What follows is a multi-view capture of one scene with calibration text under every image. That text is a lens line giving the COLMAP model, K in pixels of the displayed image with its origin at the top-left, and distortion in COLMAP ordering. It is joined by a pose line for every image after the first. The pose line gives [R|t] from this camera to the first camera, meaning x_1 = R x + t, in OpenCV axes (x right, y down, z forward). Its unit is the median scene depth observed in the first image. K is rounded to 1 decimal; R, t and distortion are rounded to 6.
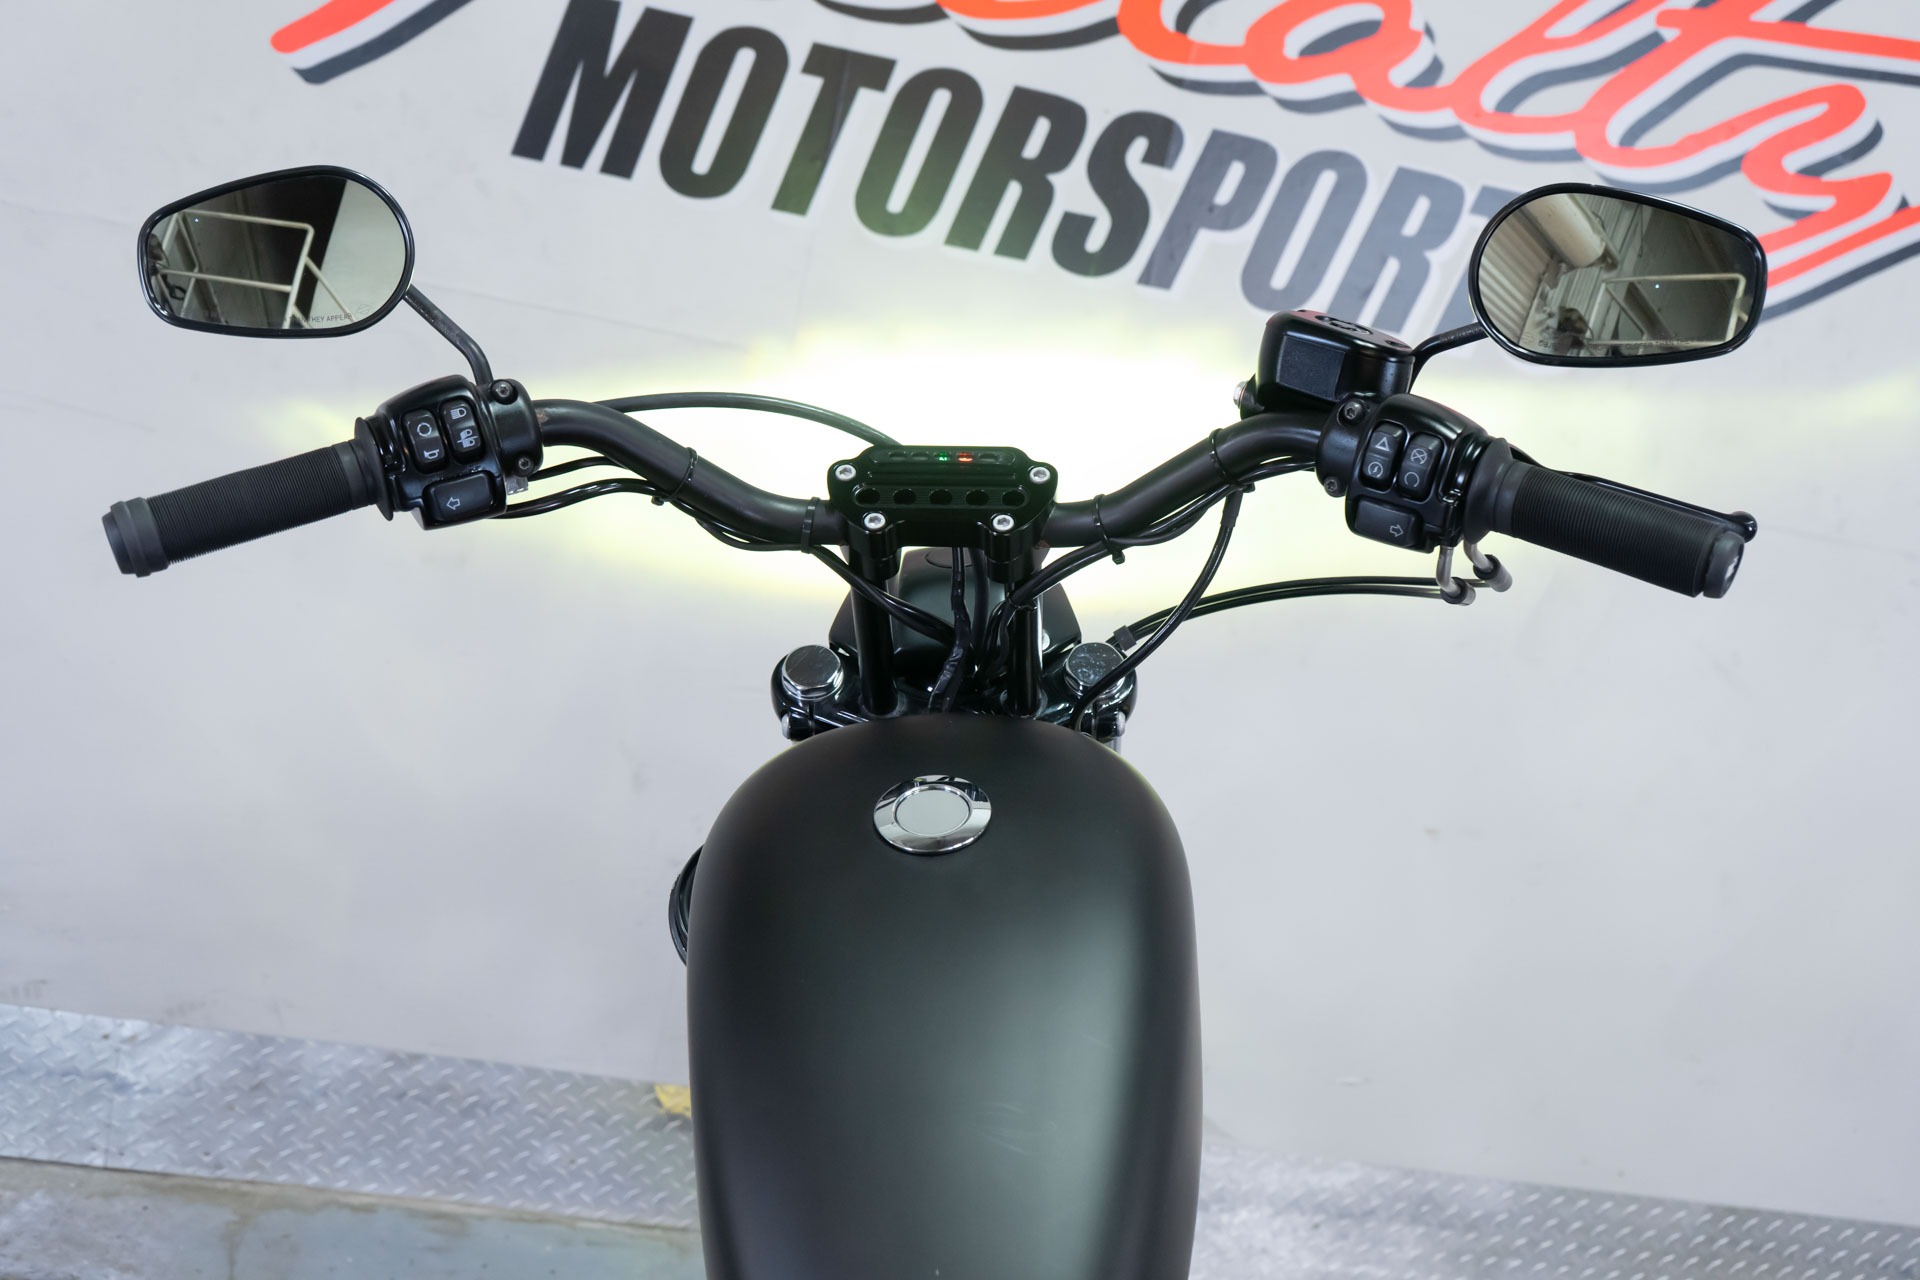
lens RADIAL K [[2101.8, 0, 961.6], [0, 2101.8, 692.0], [0, 0, 1]] dist [0.000029, 0.053323]
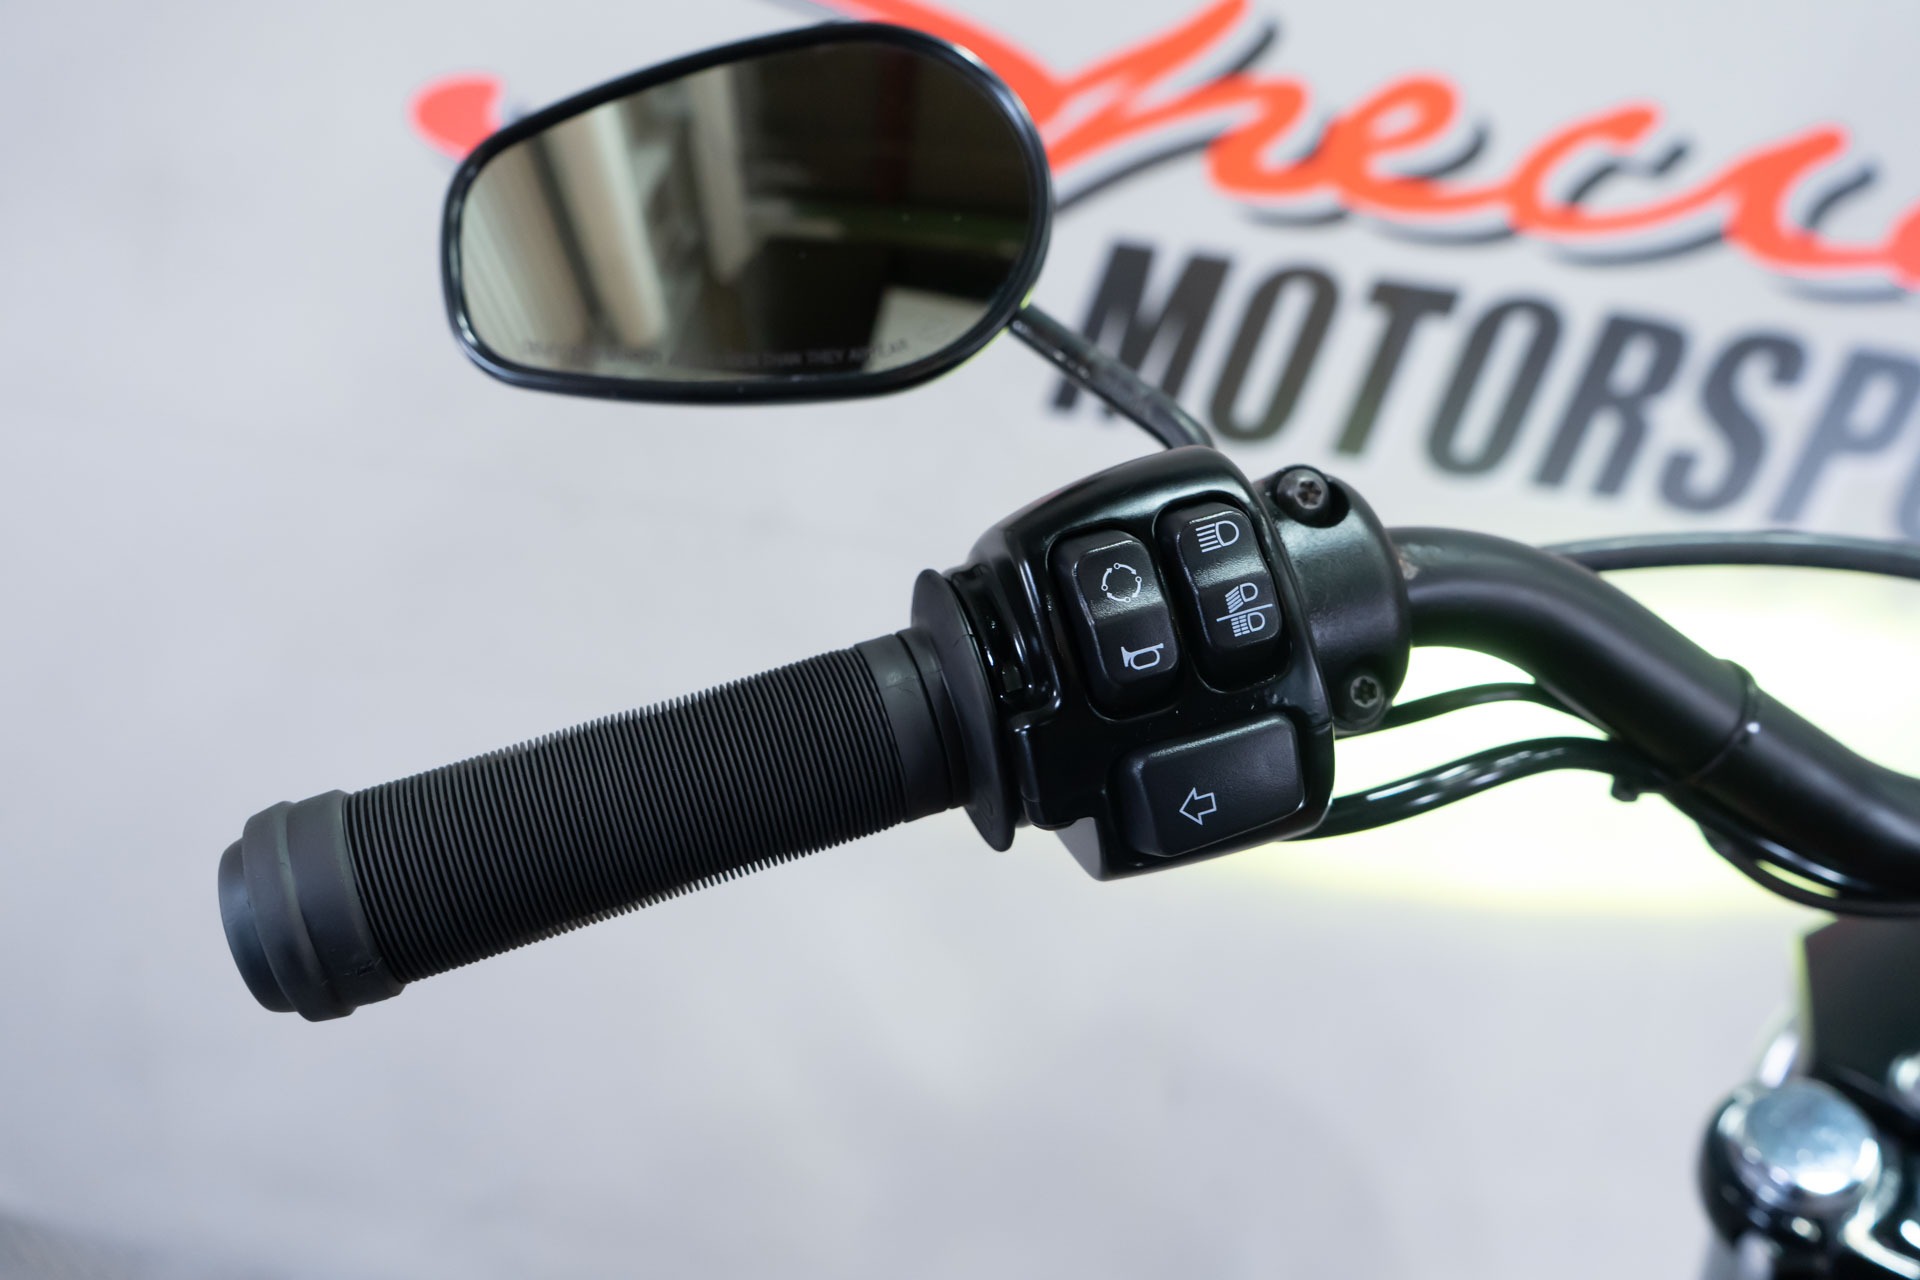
lens RADIAL K [[1534.8, 0, 960.0], [0, 1534.8, 640.0], [0, 0, 1]] dist [-0.002101, 0.003102]
pose [[0.976462, -0.025518, -0.214177, -0.219675], [-0.013498, 0.983802, -0.178752, -0.069402], [0.215269, 0.177436, 0.960300, 0.732208]]
